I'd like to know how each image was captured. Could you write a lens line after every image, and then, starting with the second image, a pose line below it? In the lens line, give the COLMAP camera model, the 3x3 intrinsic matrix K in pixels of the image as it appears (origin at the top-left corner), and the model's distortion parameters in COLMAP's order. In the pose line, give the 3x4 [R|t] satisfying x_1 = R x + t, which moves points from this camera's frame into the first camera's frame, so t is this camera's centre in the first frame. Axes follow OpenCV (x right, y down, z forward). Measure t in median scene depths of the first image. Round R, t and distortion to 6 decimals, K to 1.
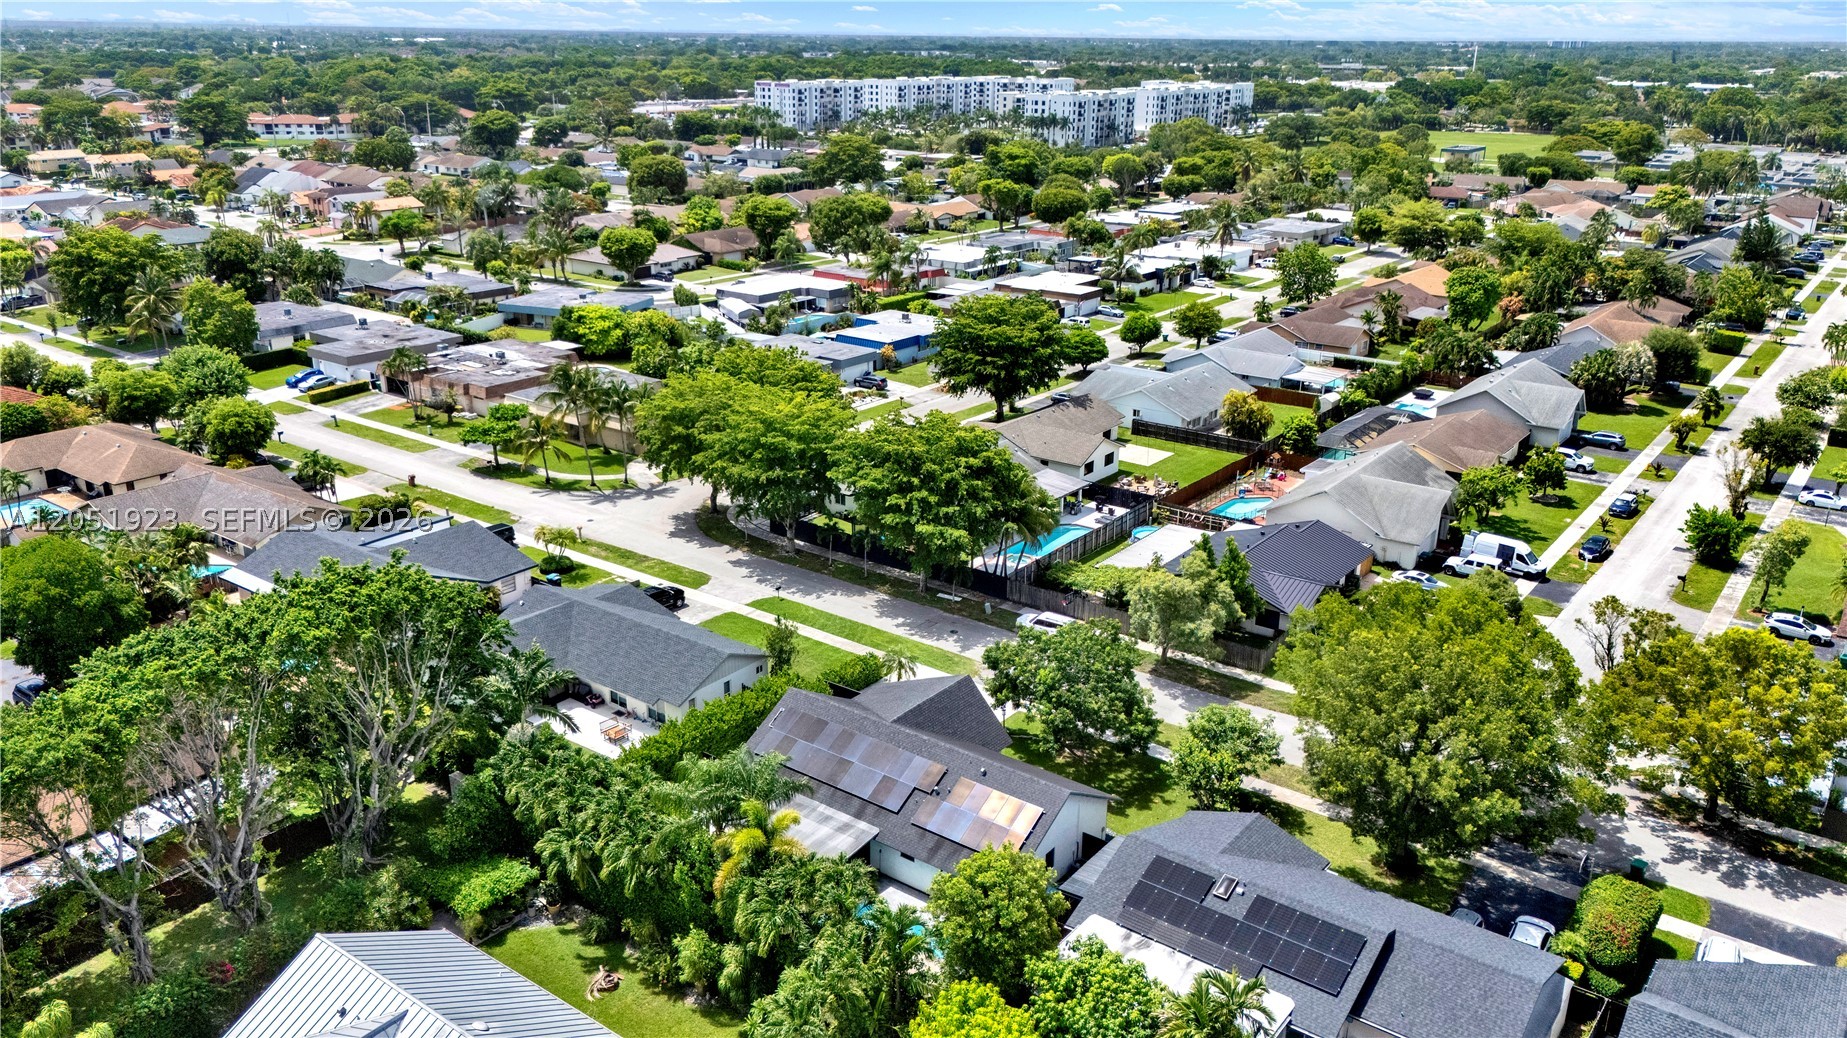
lens RADIAL K [[1363.1, 0, 919.2], [0, 1363.1, 513.6], [0, 0, 1]] dist [0.013418, -0.002572]
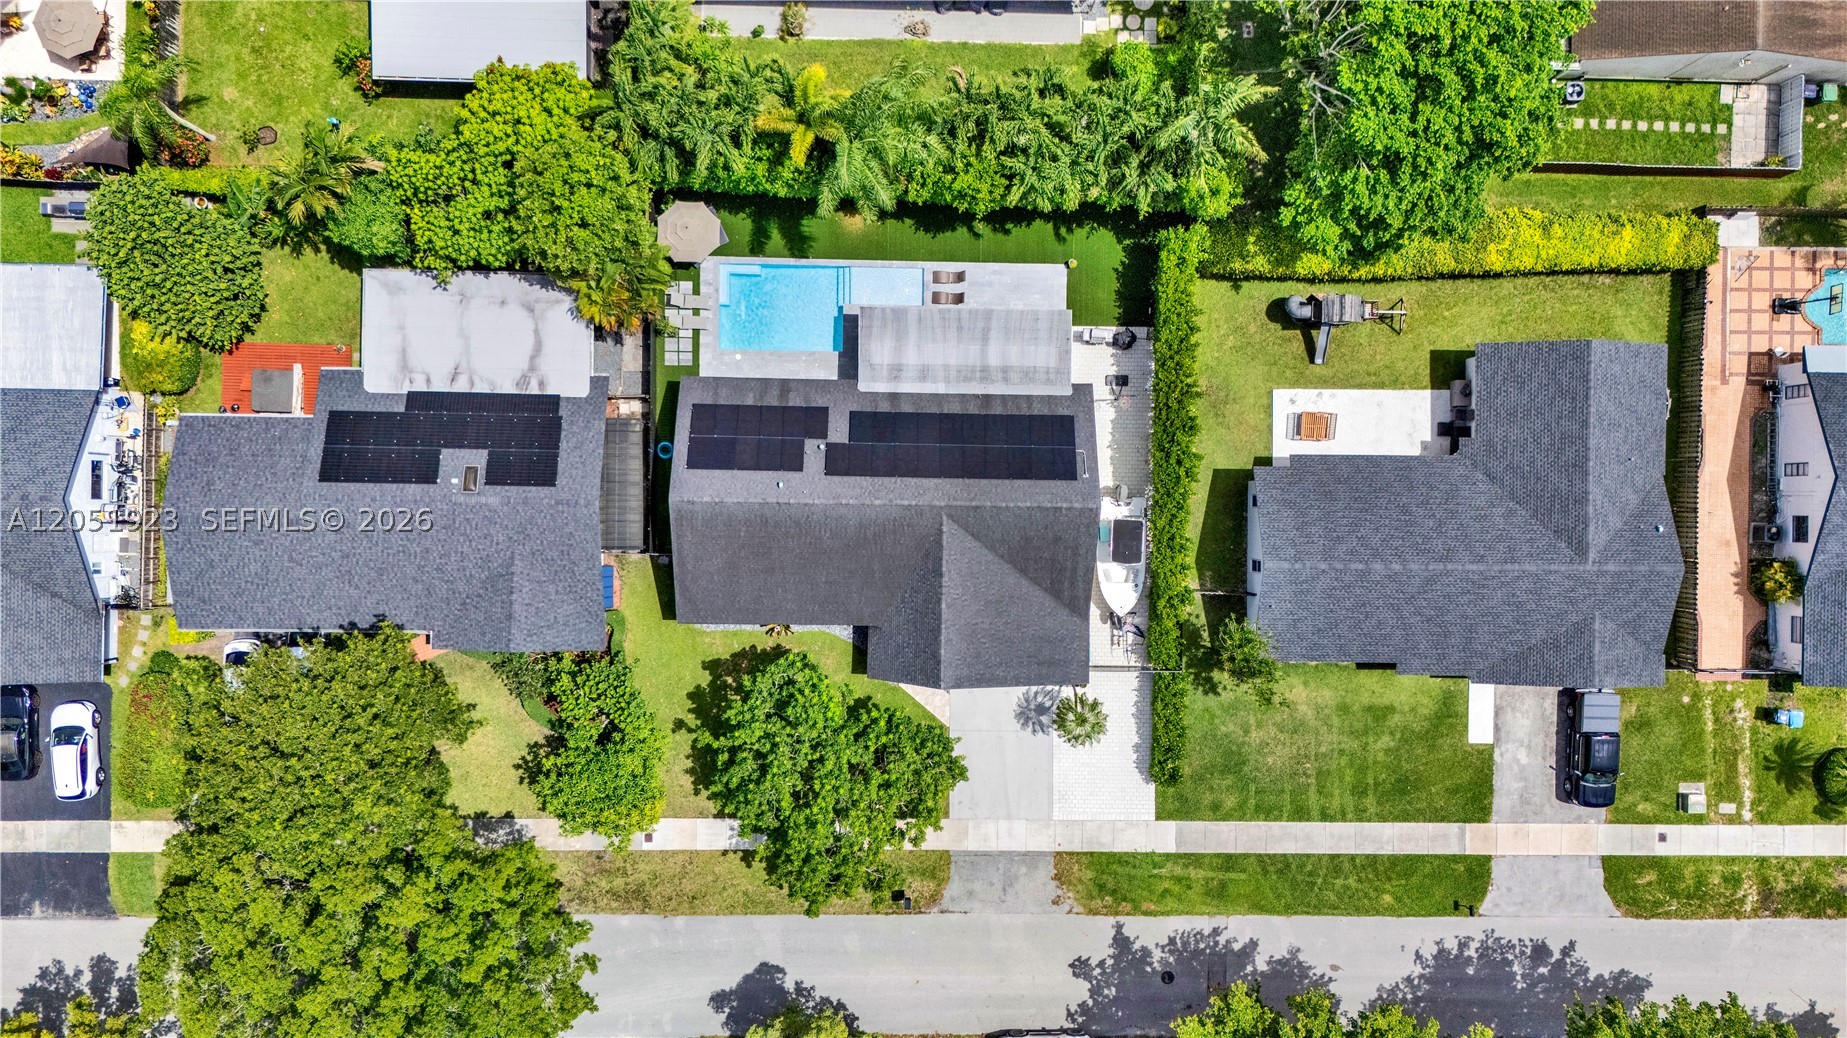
lens RADIAL K [[1363.1, 0, 931.5], [0, 1363.1, 511.3], [0, 0, 1]] dist [0.013418, -0.002572]
pose [[-0.806917, 0.590214, -0.023092, 0.000110], [-0.216292, -0.258873, 0.941383, -0.507609], [0.549639, 0.764613, 0.336547, 0.627327]]
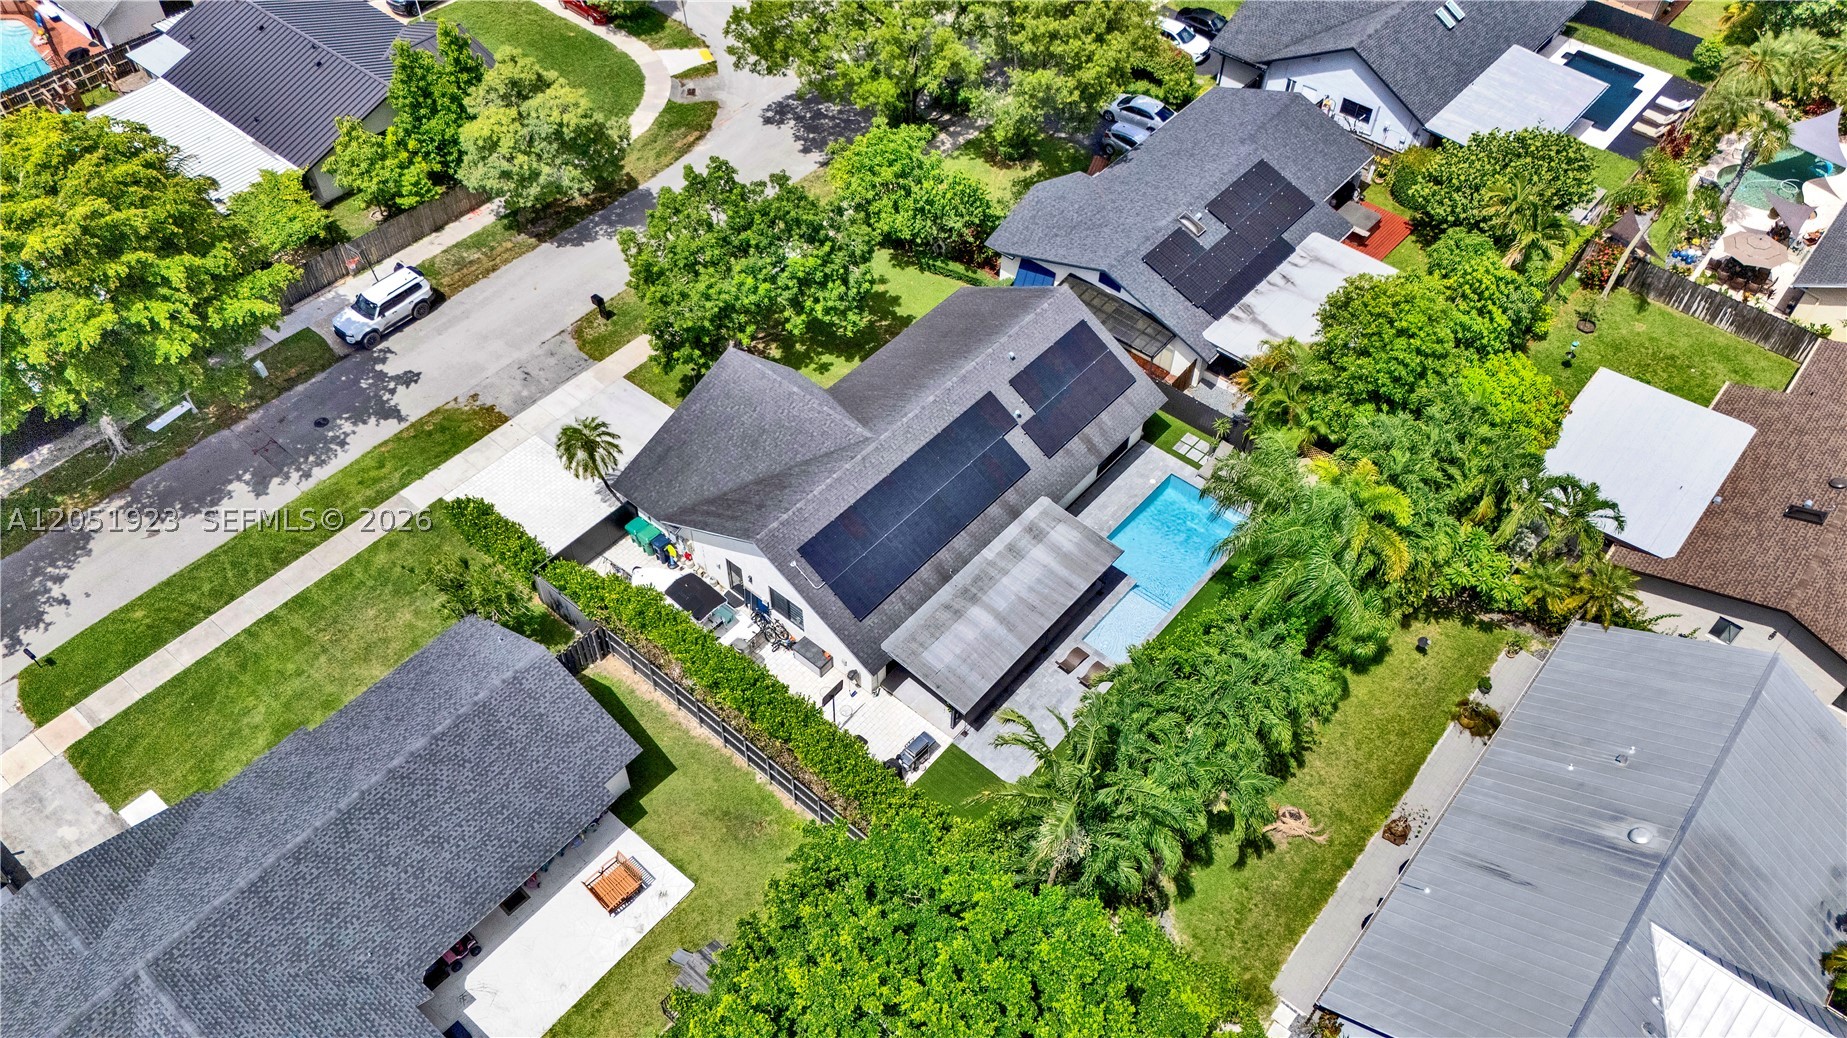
lens RADIAL K [[1363.1, 0, 931.7], [0, 1363.1, 512.6], [0, 0, 1]] dist [0.013418, -0.002572]
pose [[0.050083, -0.753439, 0.655608, -0.432855], [0.303495, 0.636871, 0.708722, -0.259579], [-0.951516, 0.163479, 0.260561, 0.686852]]
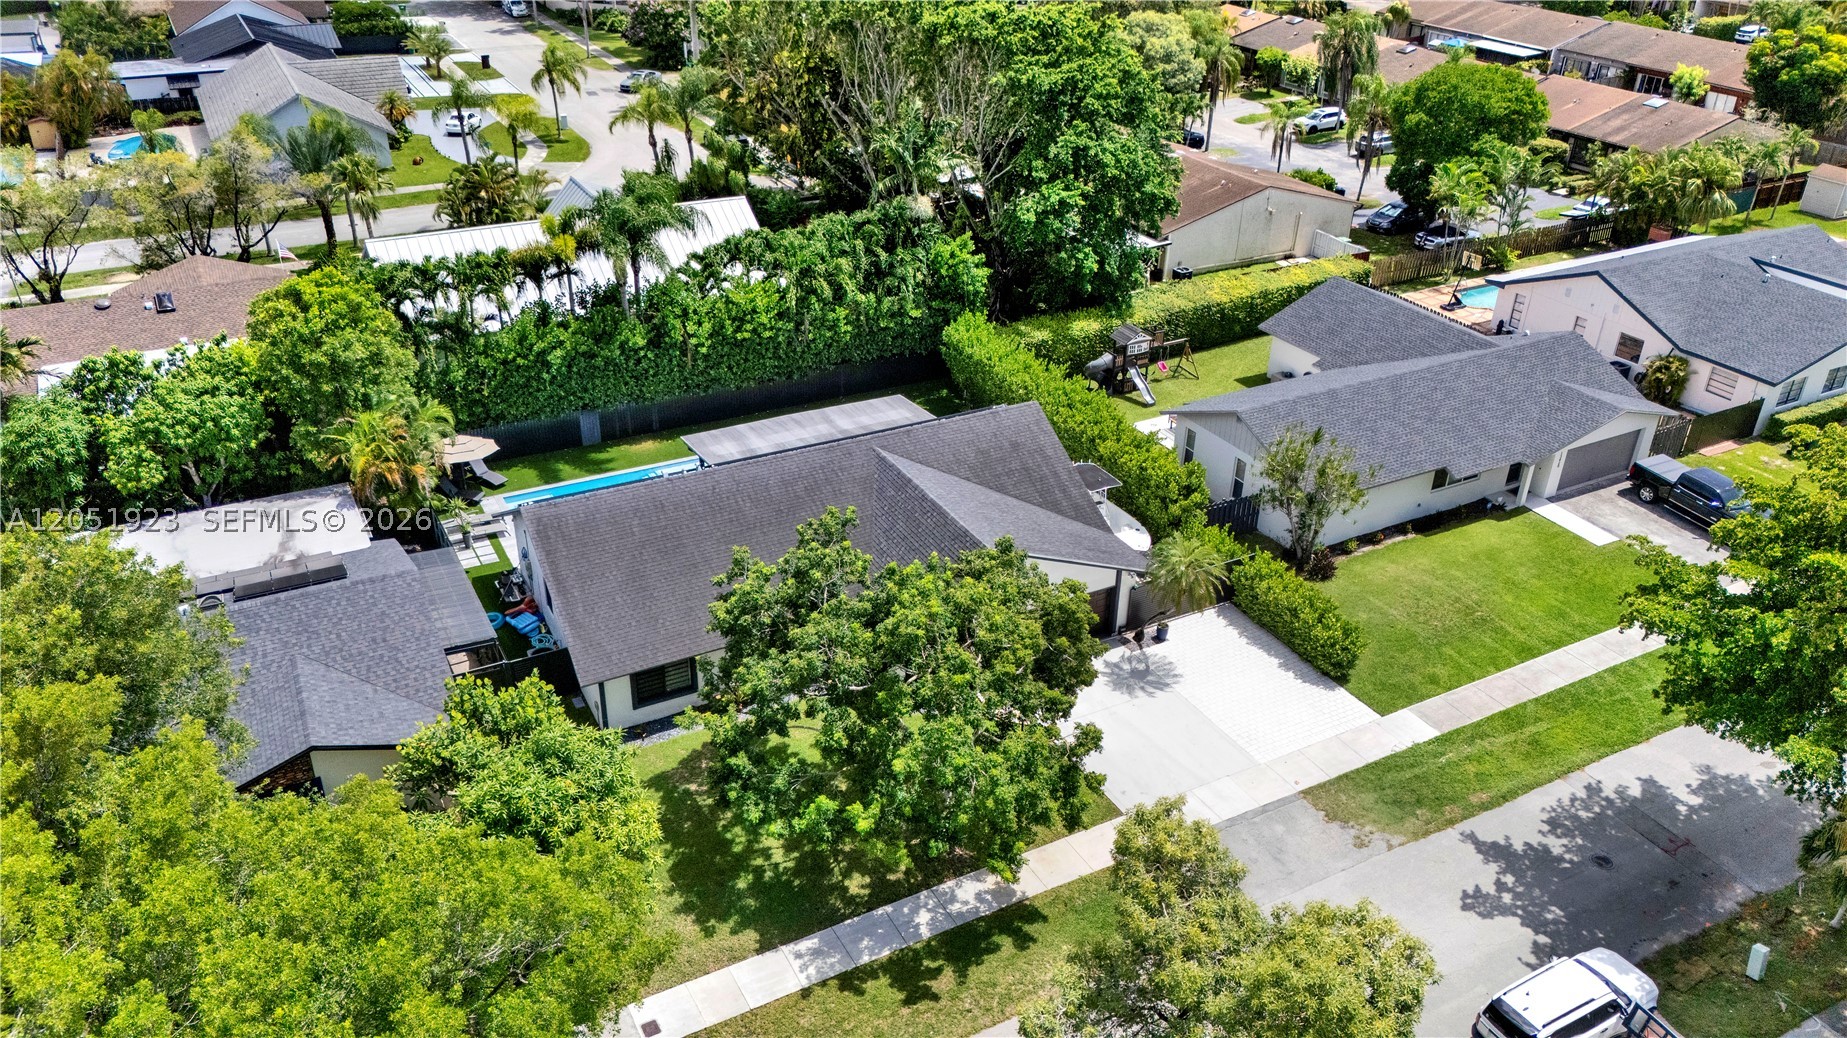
lens RADIAL K [[1363.1, 0, 925.9], [0, 1363.1, 524.8], [0, 0, 1]] dist [0.013418, -0.002572]
pose [[-0.421901, 0.424522, -0.801112, 0.415427], [-0.318633, 0.757811, 0.569382, -0.156198], [0.848807, 0.495484, -0.184455, 0.990704]]
